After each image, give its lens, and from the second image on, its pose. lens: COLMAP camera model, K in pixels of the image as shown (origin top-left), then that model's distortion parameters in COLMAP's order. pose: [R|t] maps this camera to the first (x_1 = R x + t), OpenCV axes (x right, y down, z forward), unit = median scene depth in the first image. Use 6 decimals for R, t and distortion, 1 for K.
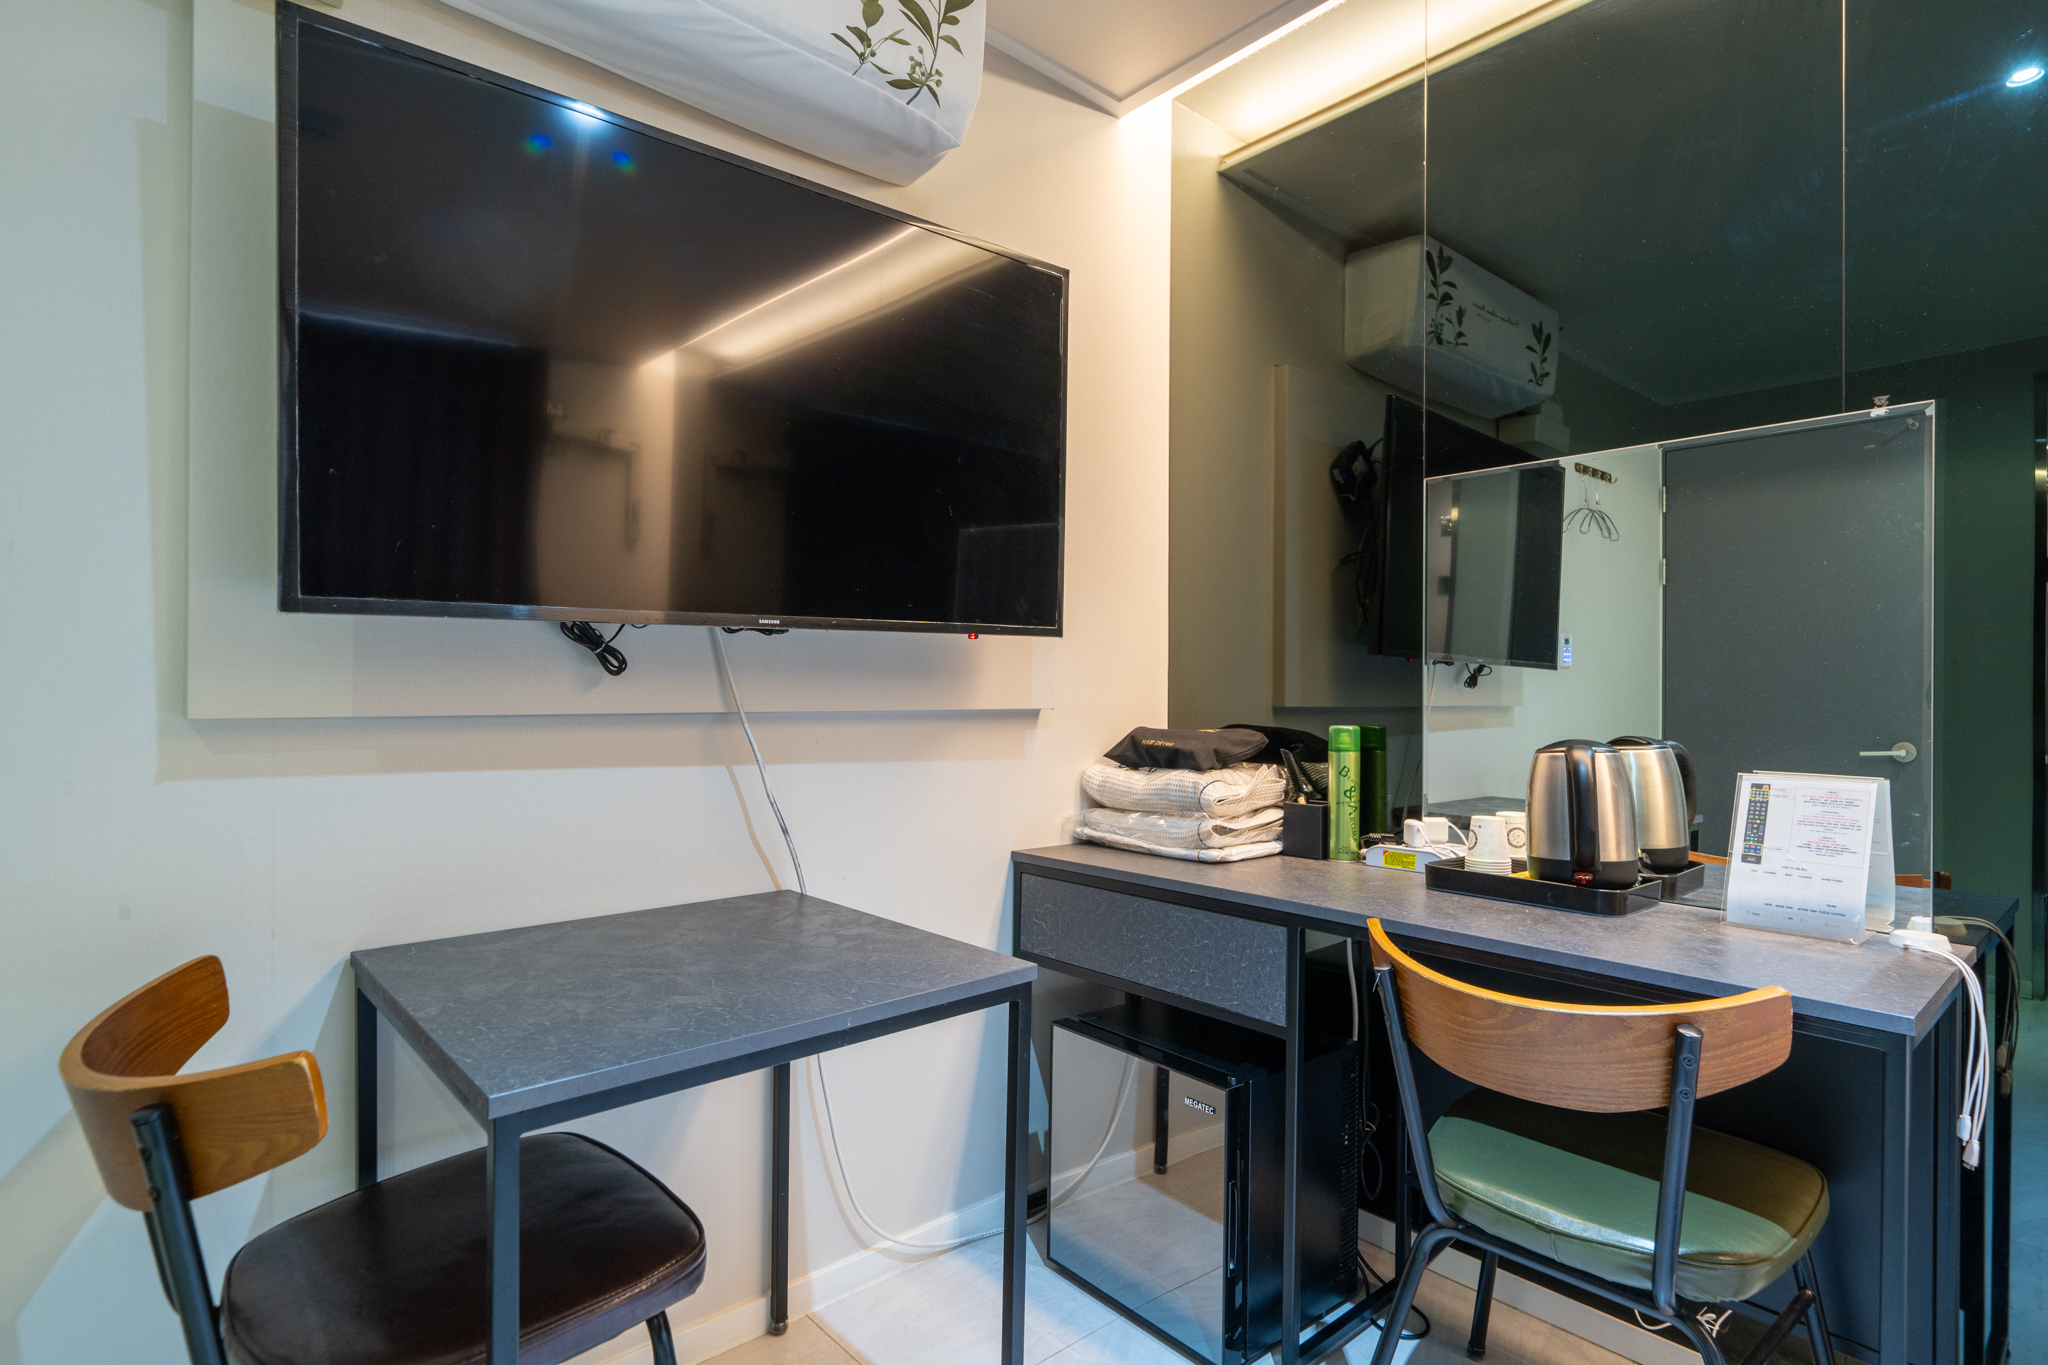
lens RADIAL K [[1059.3, 0, 1020.7], [0, 1059.3, 688.8], [0, 0, 1]] dist [0.003900, 0.000443]
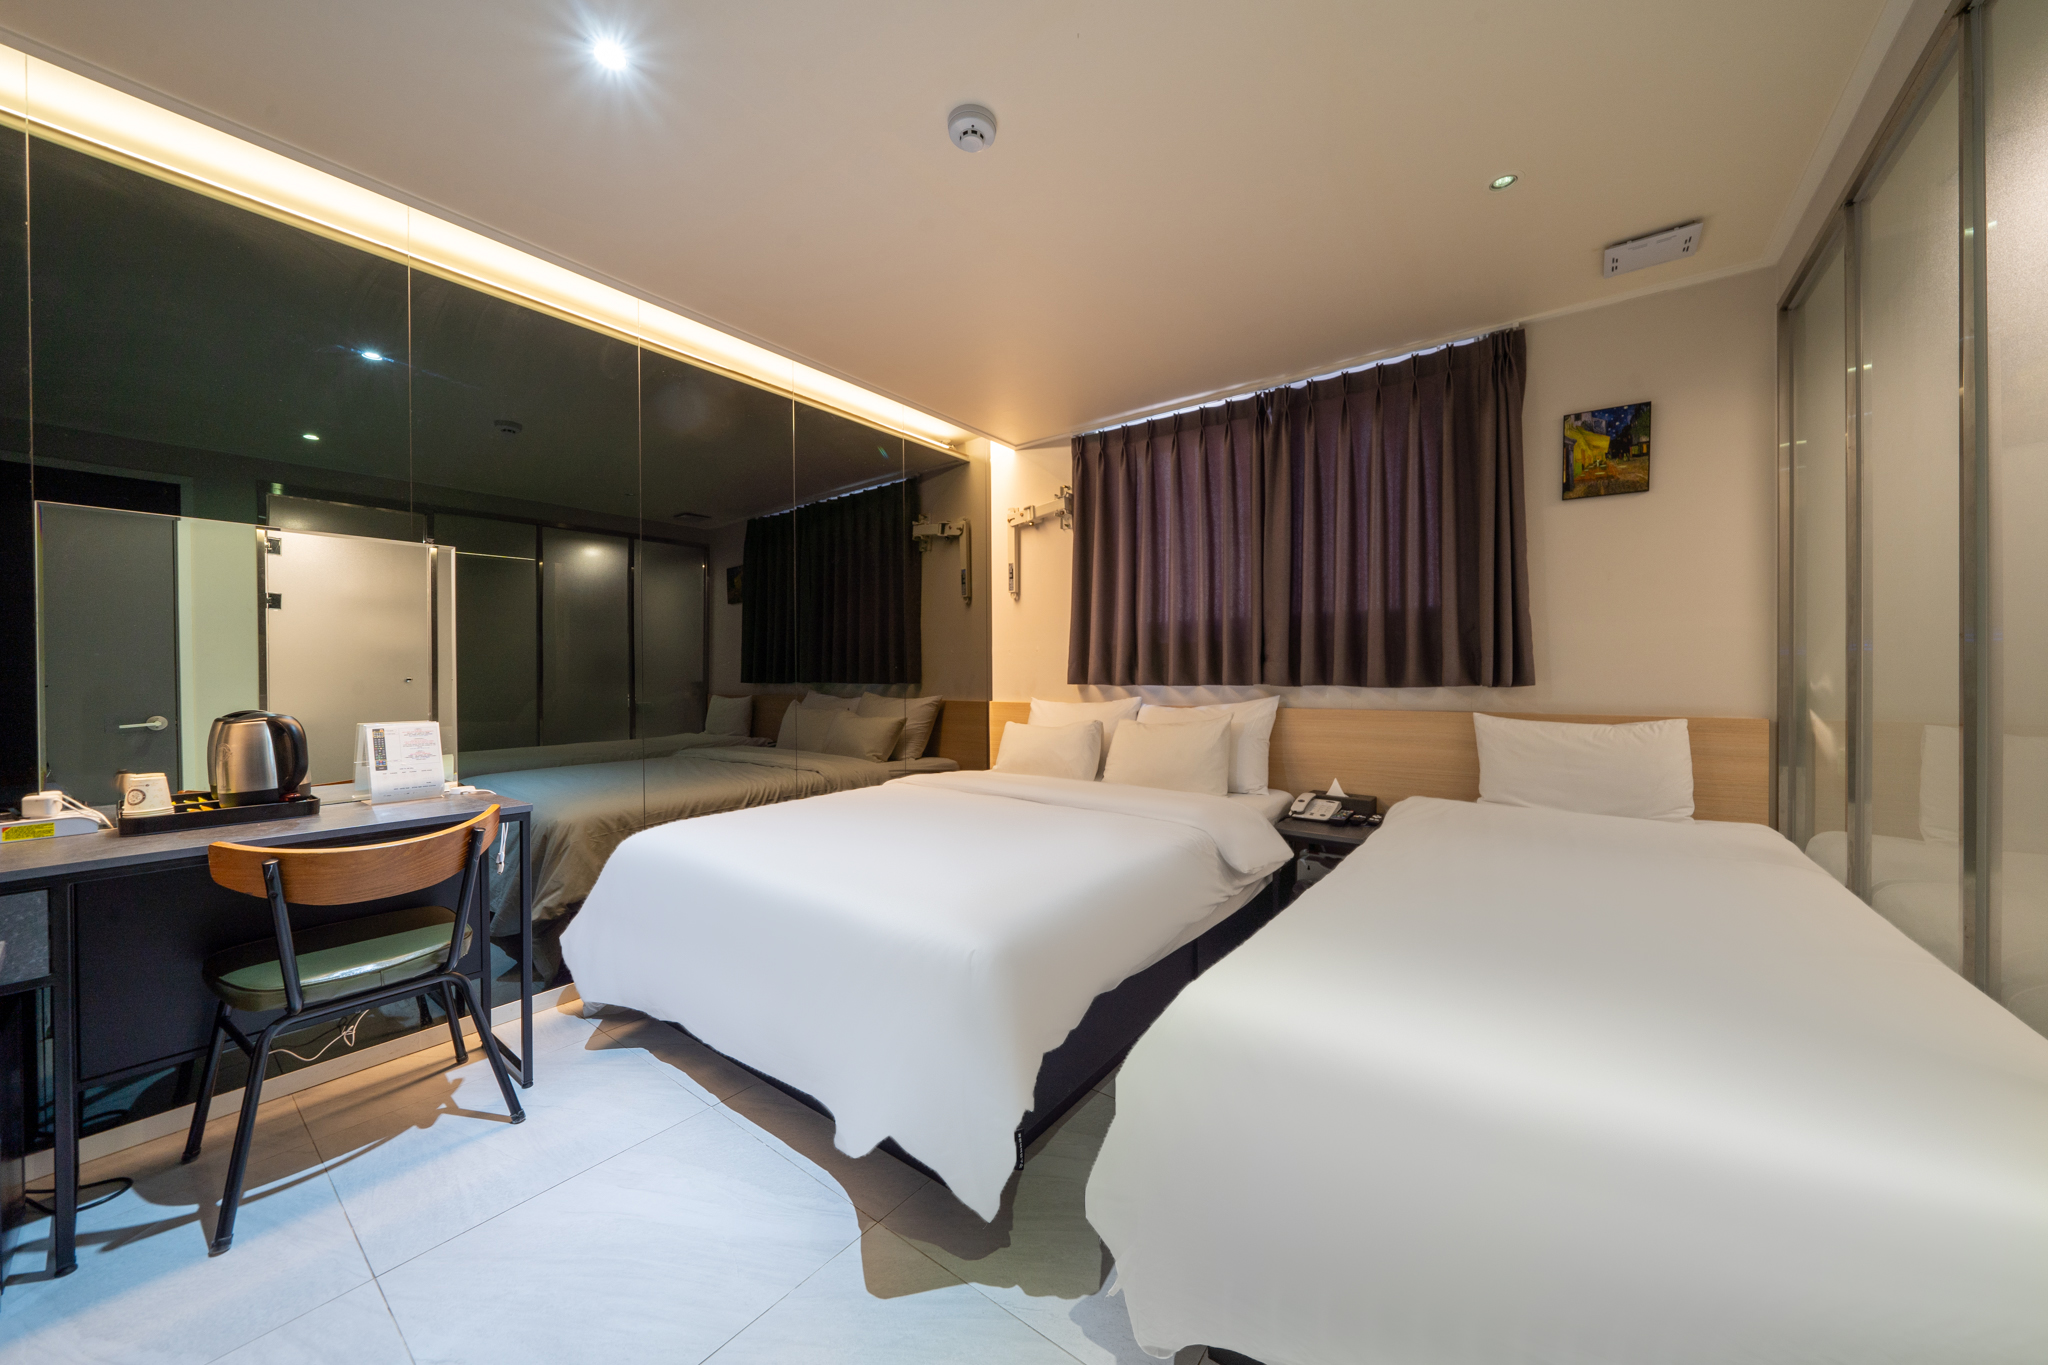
lens RADIAL K [[700.6, 0, 1028.7], [0, 700.6, 683.2], [0, 0, 1]] dist [-0.001399, 0.000080]
pose [[-0.191305, -0.015858, 0.981403, -0.765679], [0.006420, 0.999828, 0.017407, -0.006697], [-0.981510, 0.009630, -0.191170, 0.097161]]
